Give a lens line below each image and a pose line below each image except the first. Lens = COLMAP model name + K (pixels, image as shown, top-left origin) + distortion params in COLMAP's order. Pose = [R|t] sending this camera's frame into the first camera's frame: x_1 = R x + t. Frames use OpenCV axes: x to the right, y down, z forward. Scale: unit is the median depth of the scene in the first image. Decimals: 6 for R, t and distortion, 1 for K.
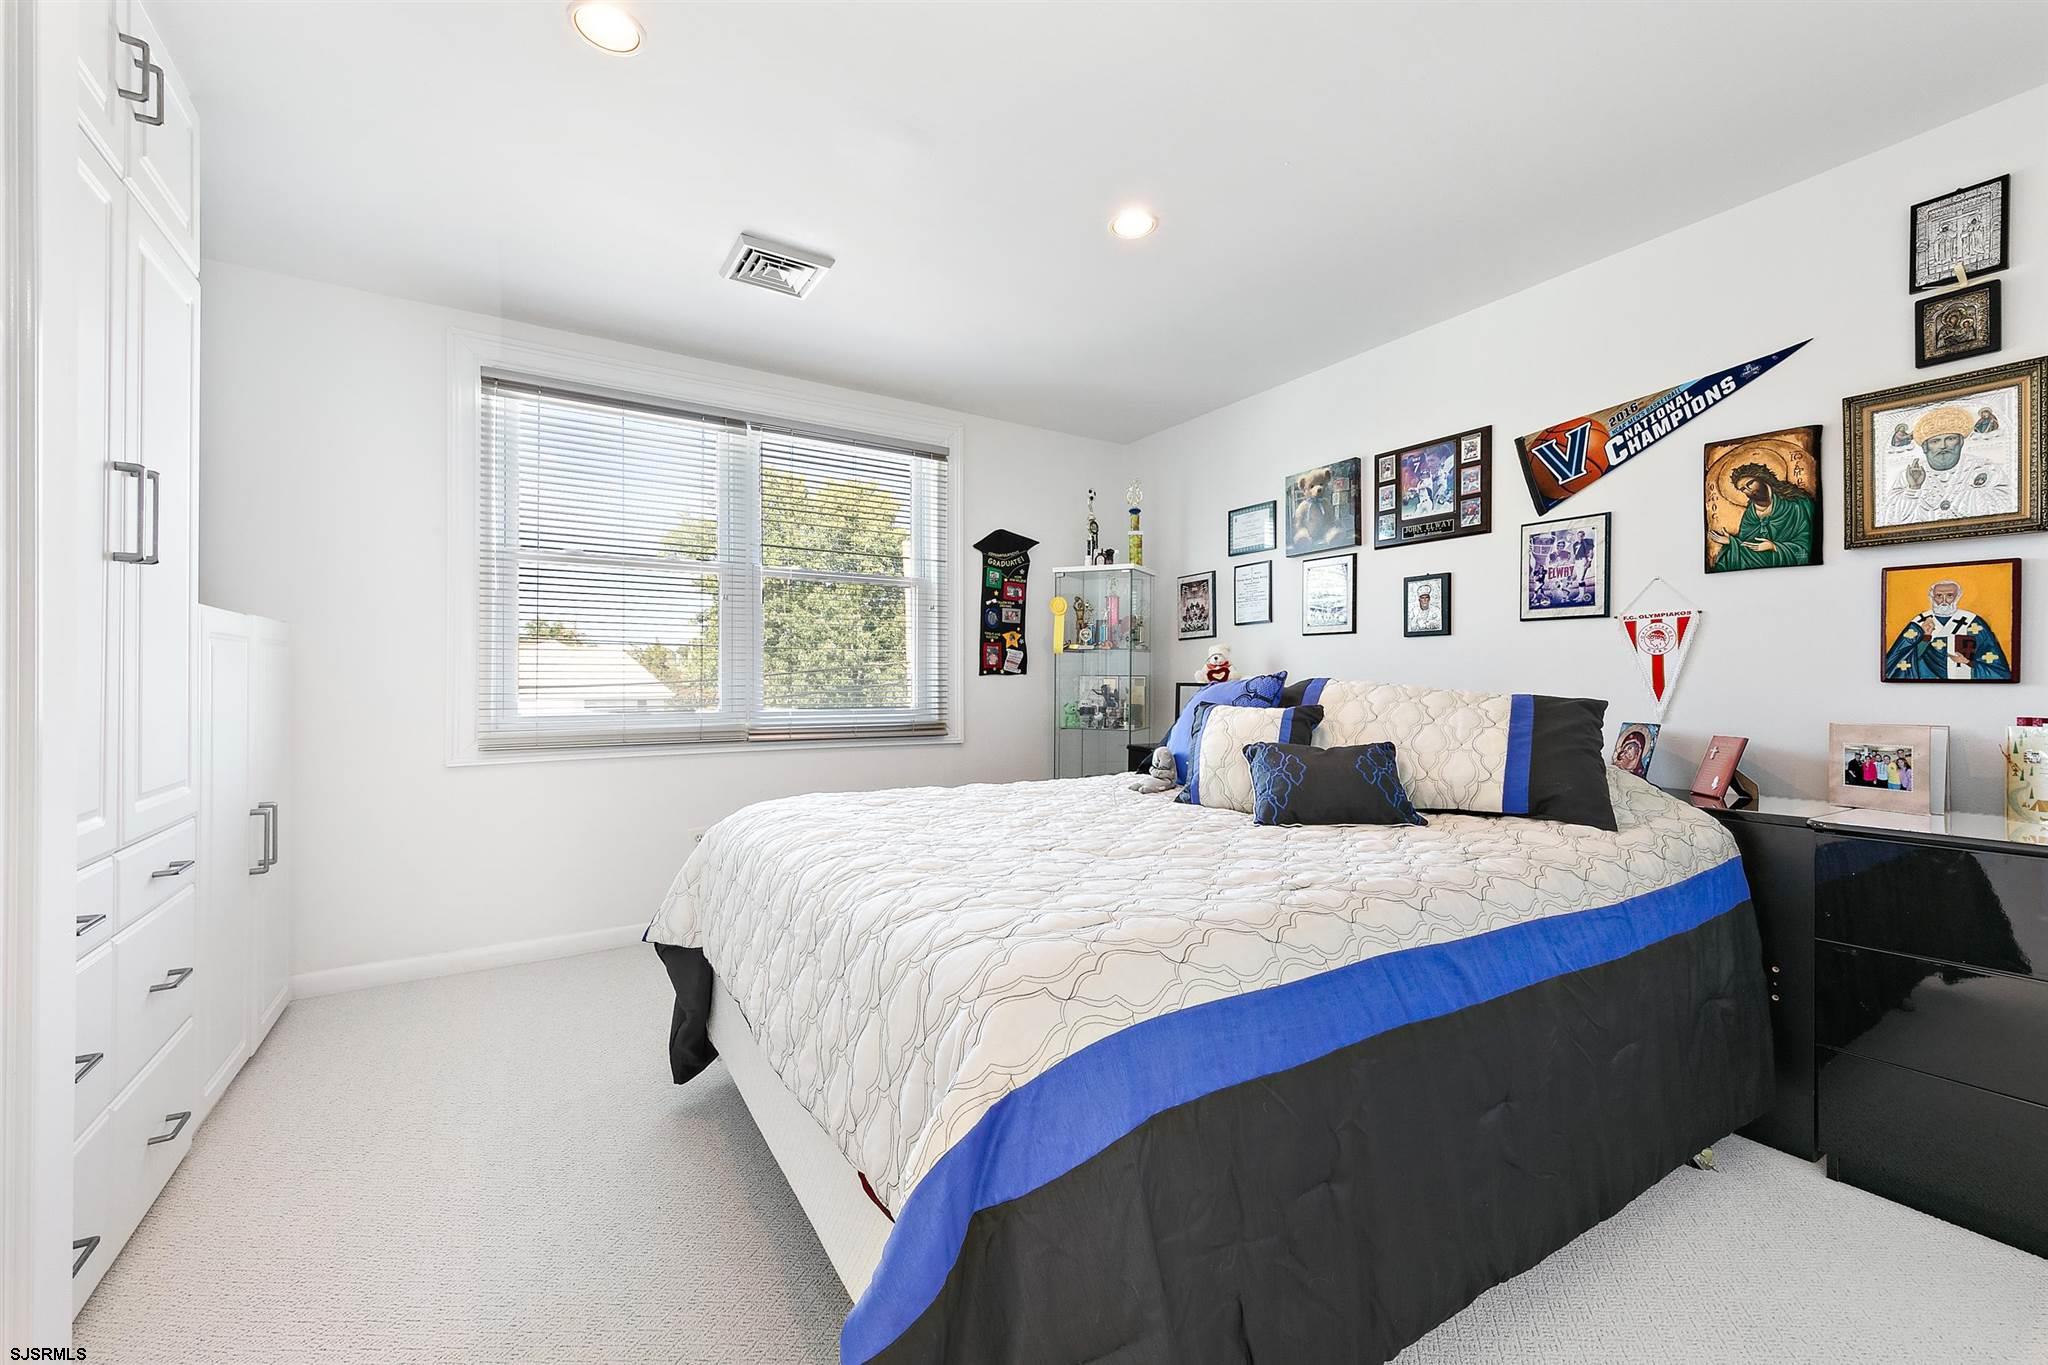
lens RADIAL K [[793.3, 0, 1021.2], [0, 793.3, 683.7], [0, 0, 1]] dist [-0.001635, 0.000258]
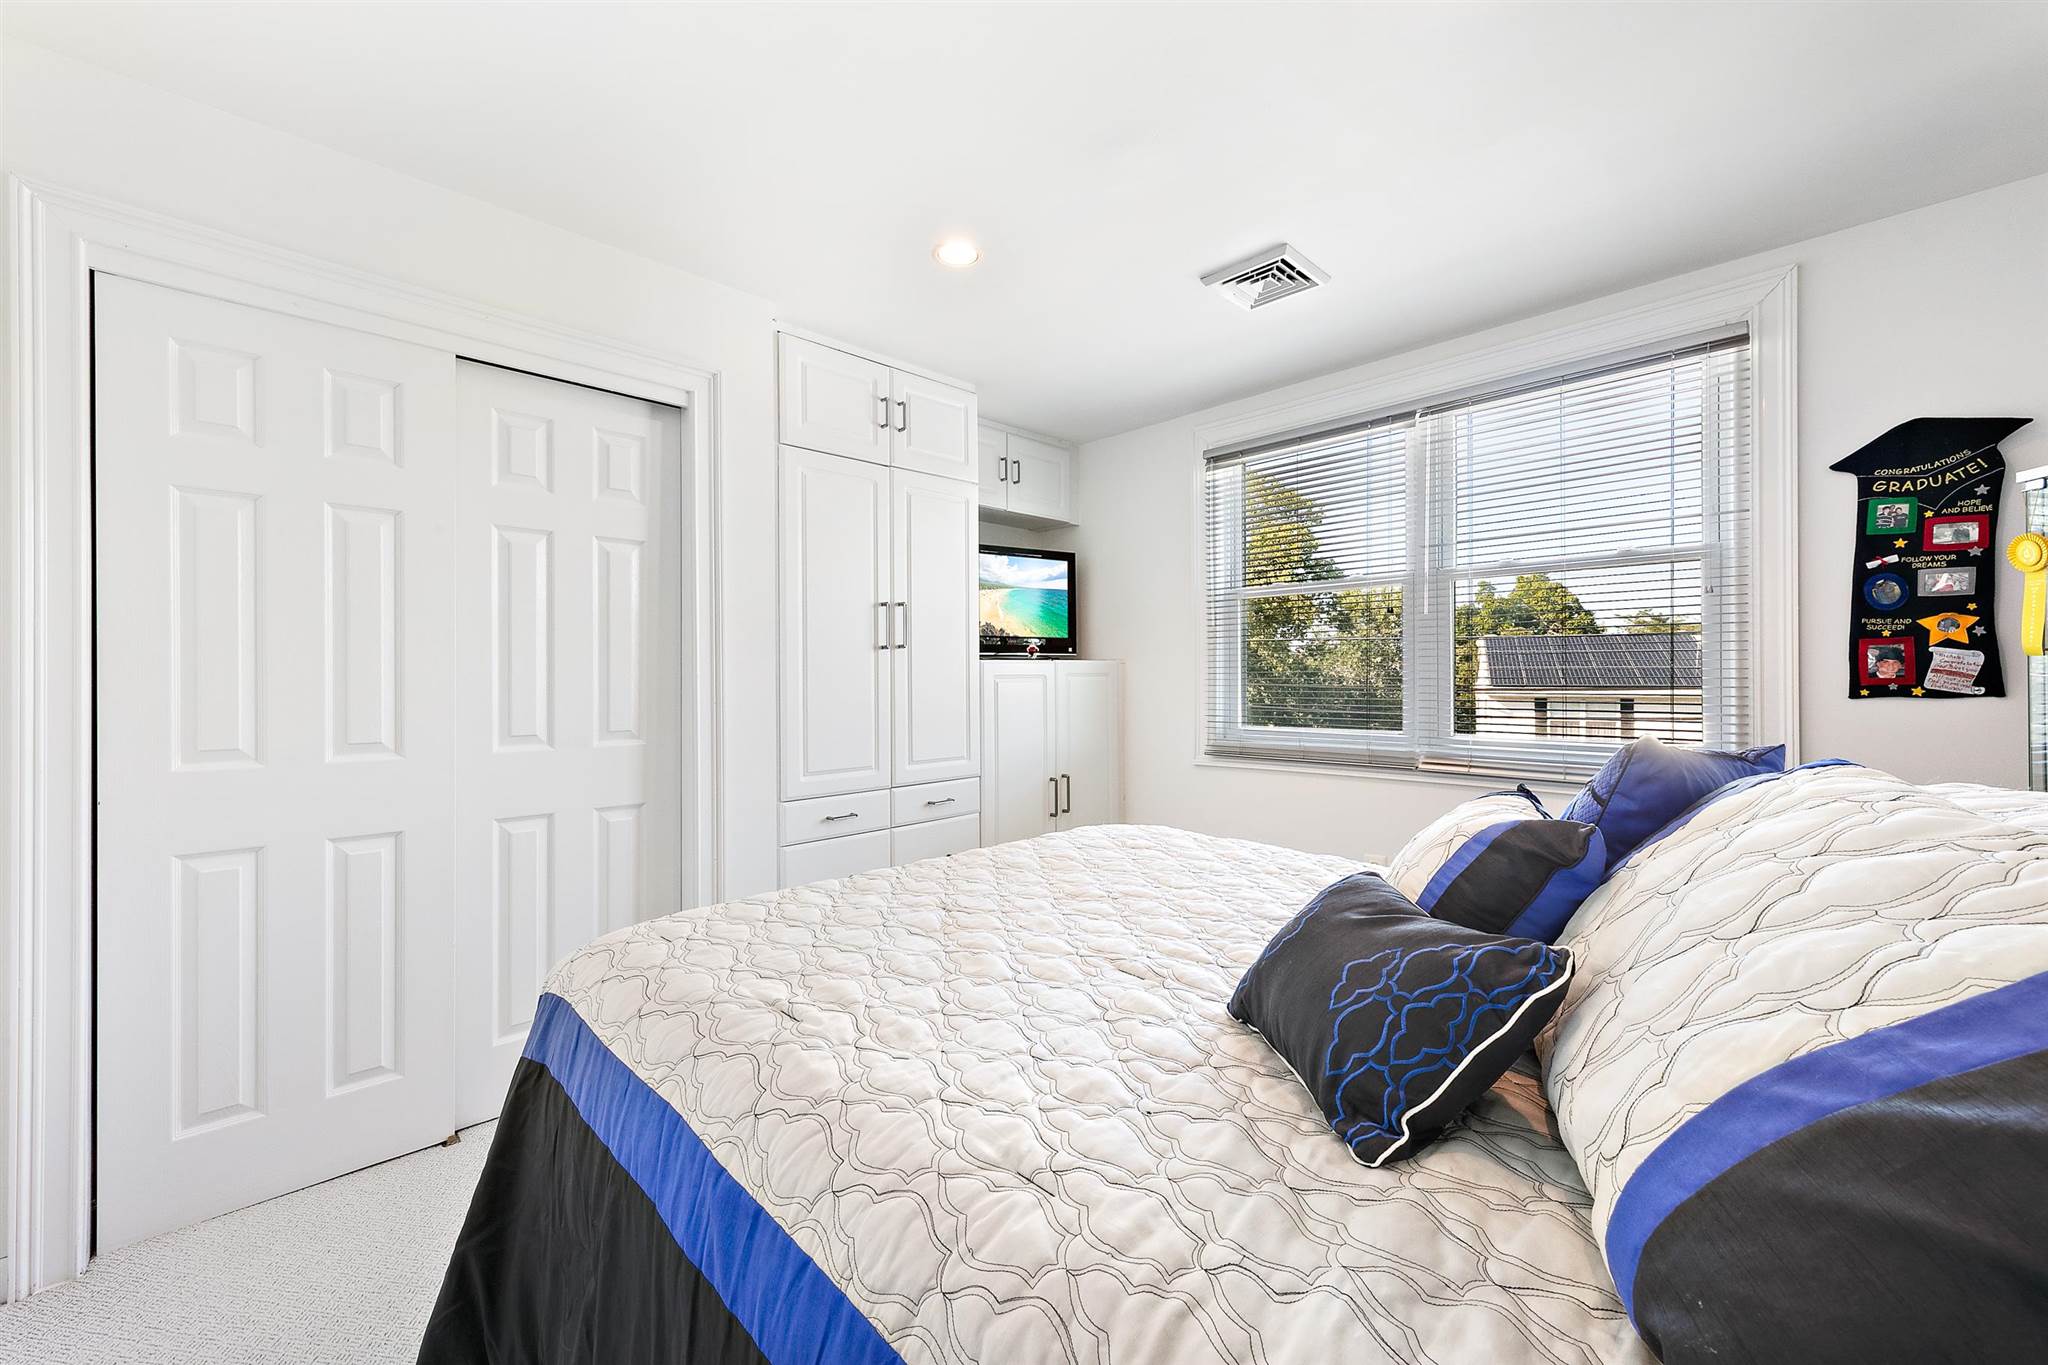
lens RADIAL K [[793.3, 0, 1021.1], [0, 793.3, 680.6], [0, 0, 1]] dist [-0.001635, 0.000258]
pose [[0.229850, -0.002113, -0.973224, 0.347959], [0.003082, 0.999994, -0.001444, -0.023627], [0.973221, -0.002667, 0.229855, 0.306219]]
